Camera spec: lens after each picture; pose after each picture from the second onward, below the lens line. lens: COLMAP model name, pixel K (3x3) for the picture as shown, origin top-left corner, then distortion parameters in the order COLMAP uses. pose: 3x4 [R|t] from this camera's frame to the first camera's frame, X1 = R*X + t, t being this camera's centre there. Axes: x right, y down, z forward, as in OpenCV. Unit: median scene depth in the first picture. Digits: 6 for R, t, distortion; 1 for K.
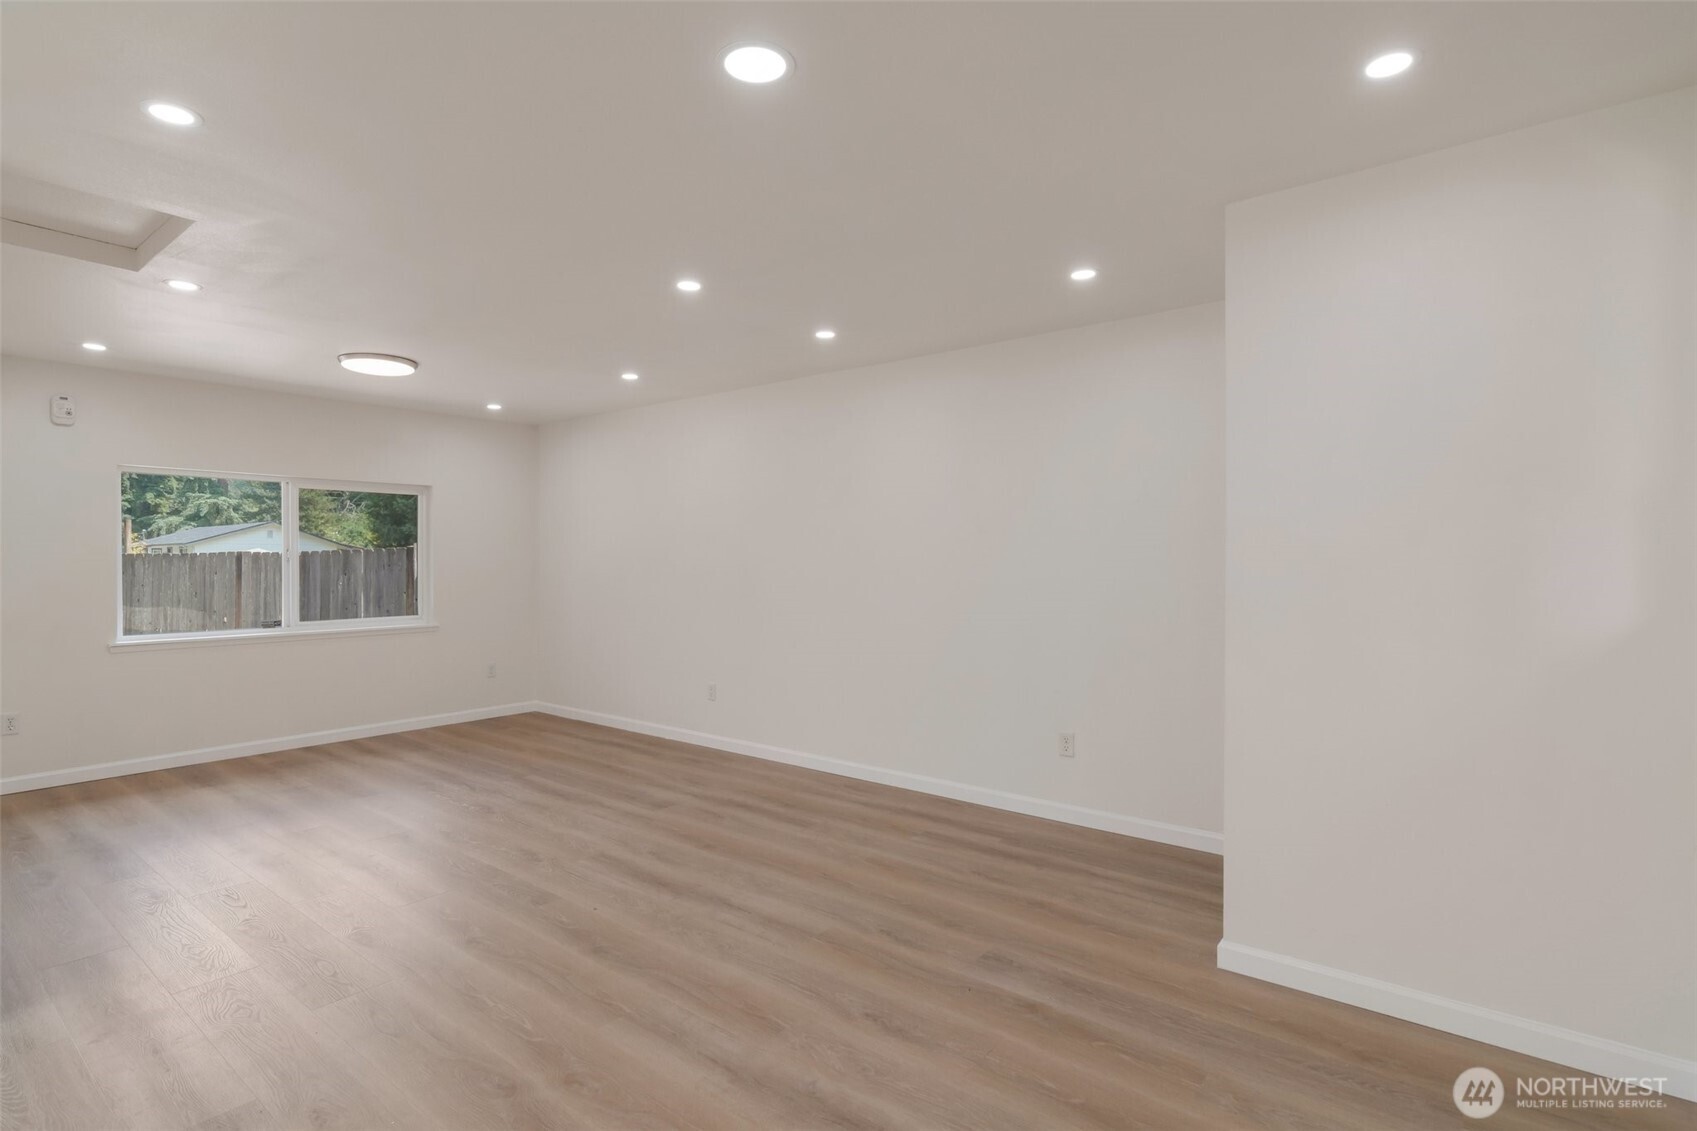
lens RADIAL K [[741.8, 0, 906.9], [0, 741.8, 561.2], [0, 0, 1]] dist [0.002210, 0.000303]
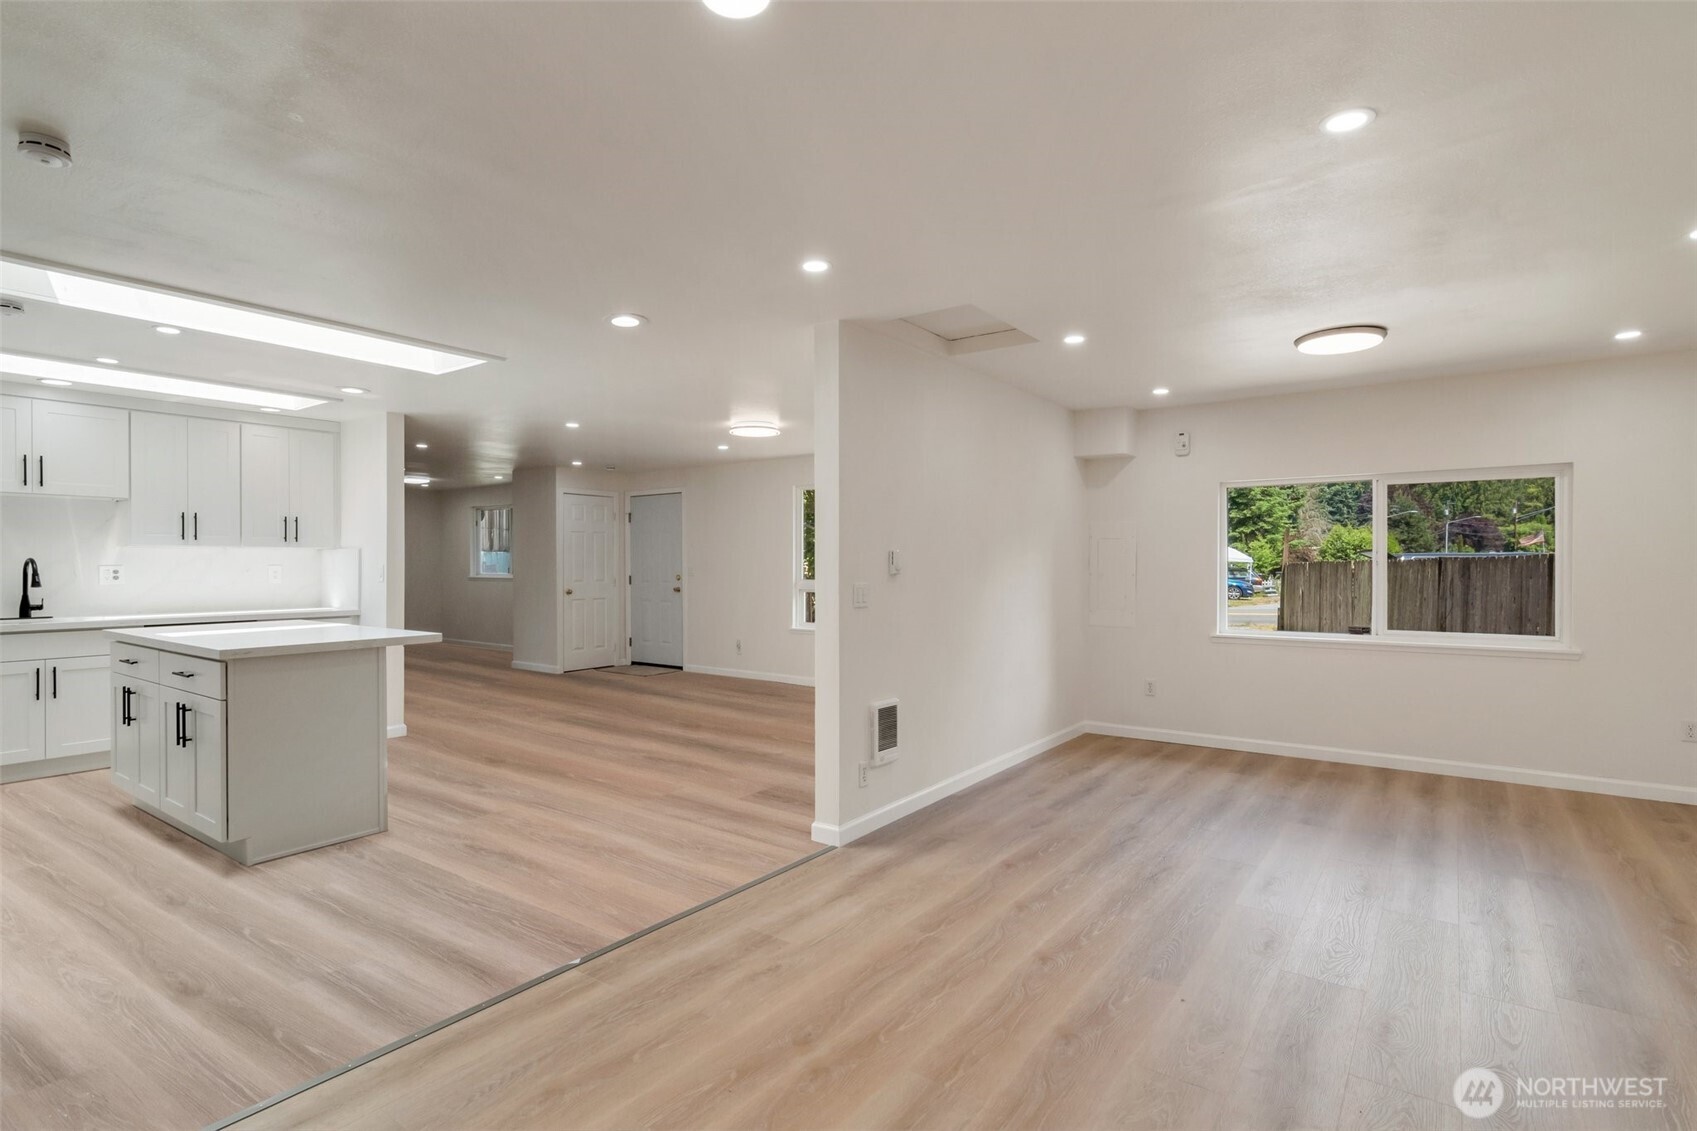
lens RADIAL K [[855.8, 0, 848.5], [0, 855.8, 565.5], [0, 0, 1]] dist [-0.000510, -0.000072]
pose [[0.020588, 0.000860, -0.999788, 0.314518], [0.000473, 1.000000, 0.000870, 0.000007], [0.999788, -0.000491, 0.020588, 0.440133]]
